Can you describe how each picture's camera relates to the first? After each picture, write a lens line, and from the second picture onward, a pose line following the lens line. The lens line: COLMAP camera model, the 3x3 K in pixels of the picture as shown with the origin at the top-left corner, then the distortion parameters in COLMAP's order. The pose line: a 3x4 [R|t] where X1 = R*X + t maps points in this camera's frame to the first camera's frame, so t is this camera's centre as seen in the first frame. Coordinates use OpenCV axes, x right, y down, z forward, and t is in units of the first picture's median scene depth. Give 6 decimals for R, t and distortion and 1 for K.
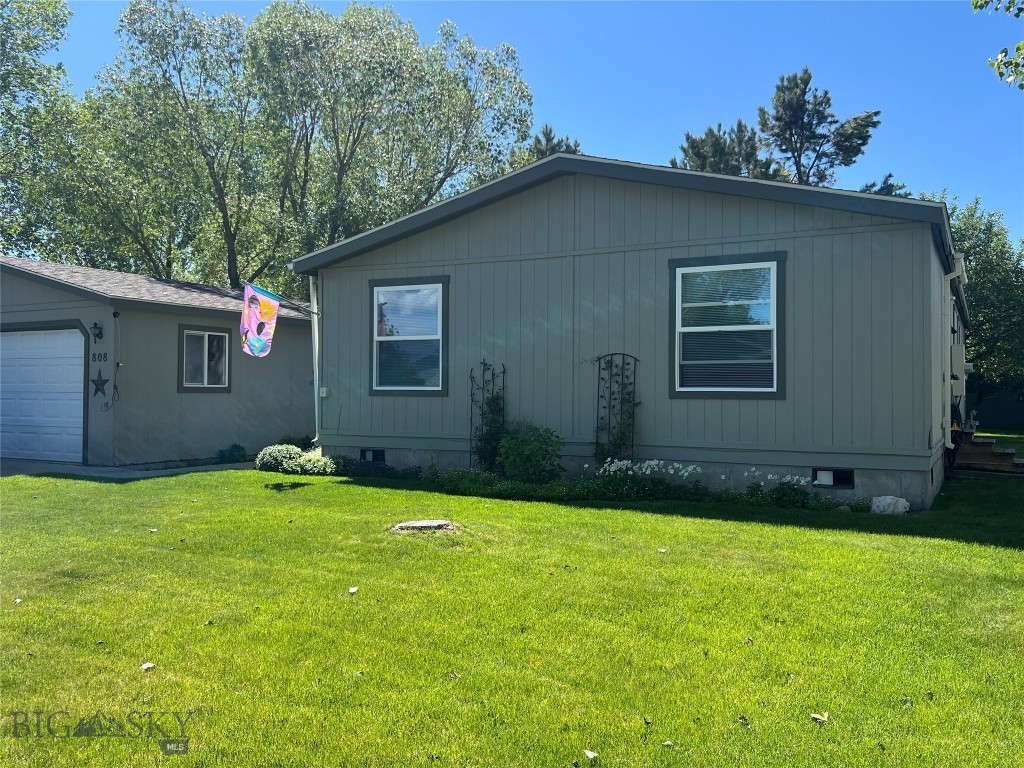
lens RADIAL K [[856.8, 0, 512.0], [0, 856.8, 384.0], [0, 0, 1]] dist [0.082043, 0.000360]
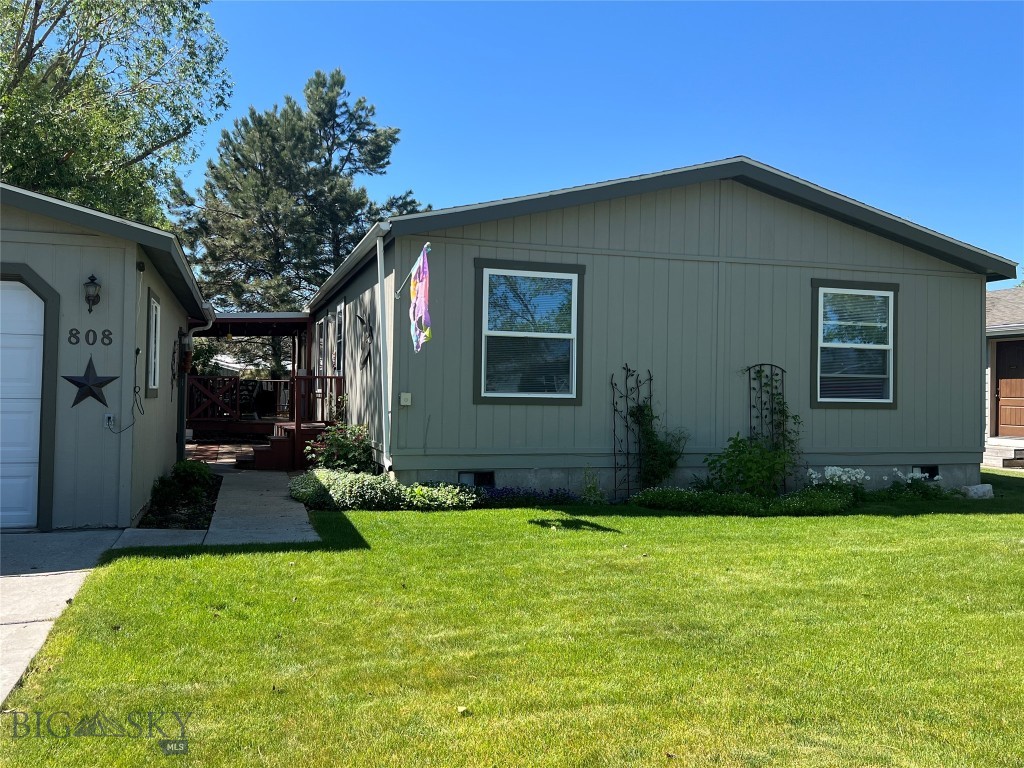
lens RADIAL K [[896.1, 0, 512.0], [0, 896.1, 384.0], [0, 0, 1]] dist [0.002052, 0.002789]
pose [[0.712586, 0.015203, 0.701420, -0.774456], [-0.016135, 0.999856, -0.005279, -0.001282], [-0.701399, -0.007556, 0.712729, 0.417615]]
